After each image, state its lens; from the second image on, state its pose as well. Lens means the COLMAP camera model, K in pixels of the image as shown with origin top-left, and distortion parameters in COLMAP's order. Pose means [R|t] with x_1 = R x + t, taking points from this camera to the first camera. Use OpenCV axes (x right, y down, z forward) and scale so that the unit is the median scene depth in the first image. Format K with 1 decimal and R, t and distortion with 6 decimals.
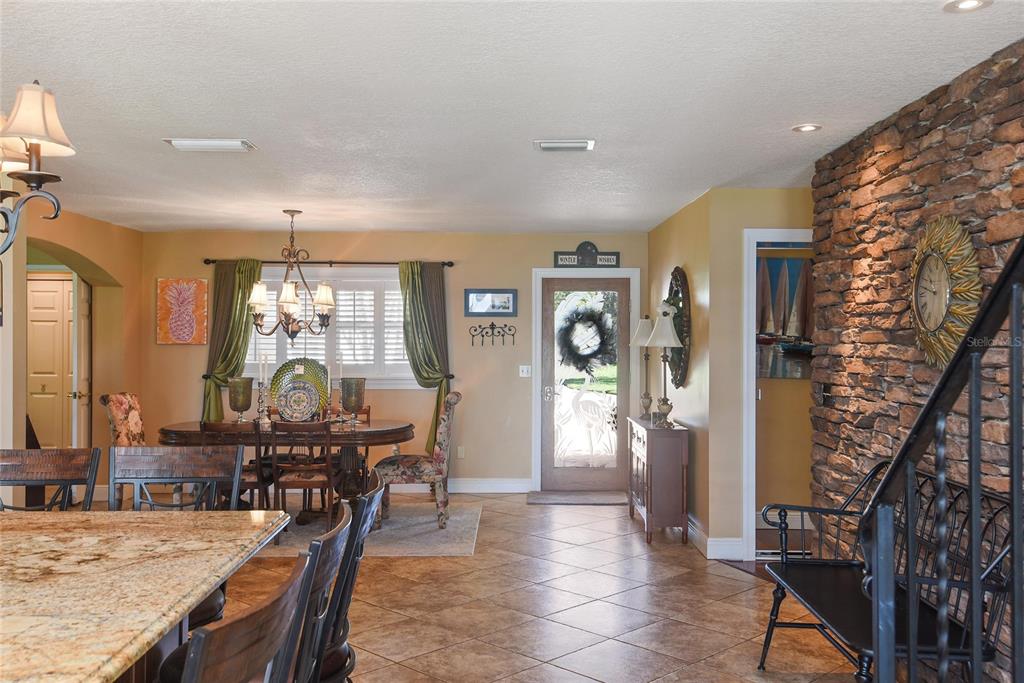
lens RADIAL K [[932.6, 0, 512.0], [0, 932.6, 341.5], [0, 0, 1]] dist [0.055150, -0.007035]
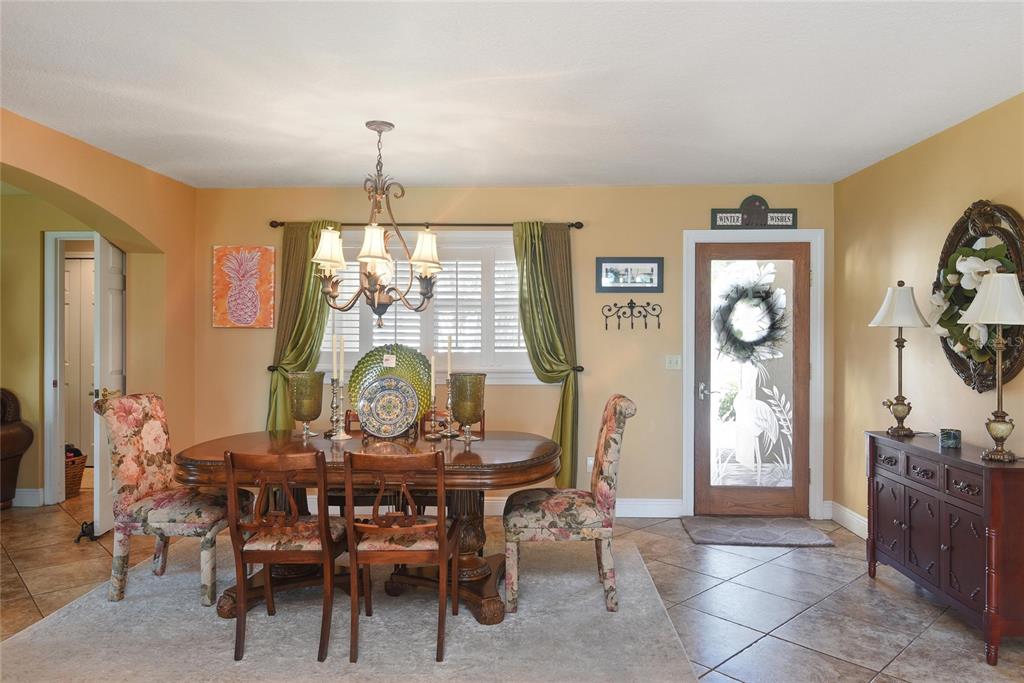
lens RADIAL K [[676.3, 0, 512.0], [0, 676.3, 341.5], [0, 0, 1]] dist [0.023760, -0.003081]
pose [[0.999343, 0.000416, -0.036252, -0.101586], [-0.000073, 0.999955, 0.009455, 0.009184], [0.036255, -0.009446, 0.999298, 0.430143]]
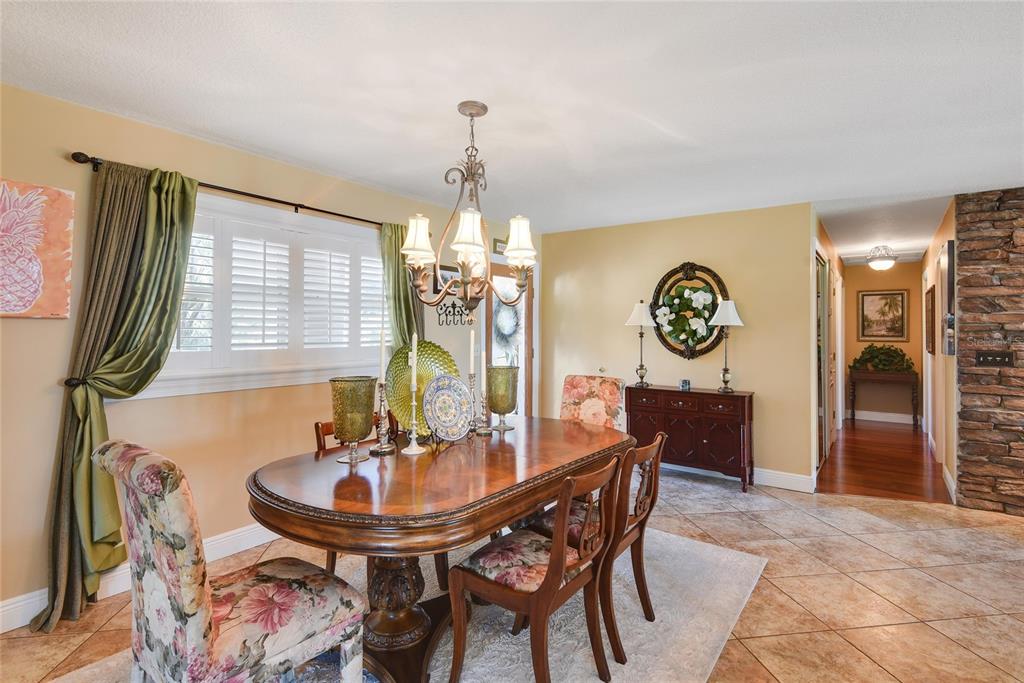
lens RADIAL K [[498.5, 0, 512.3], [0, 498.5, 321.2], [0, 0, 1]] dist [0.003314, -0.000373]
pose [[0.596981, 0.015298, 0.802109, -0.403329], [-0.002100, 0.999845, -0.017507, 0.009064], [-0.802253, 0.008767, 0.596920, 0.647123]]
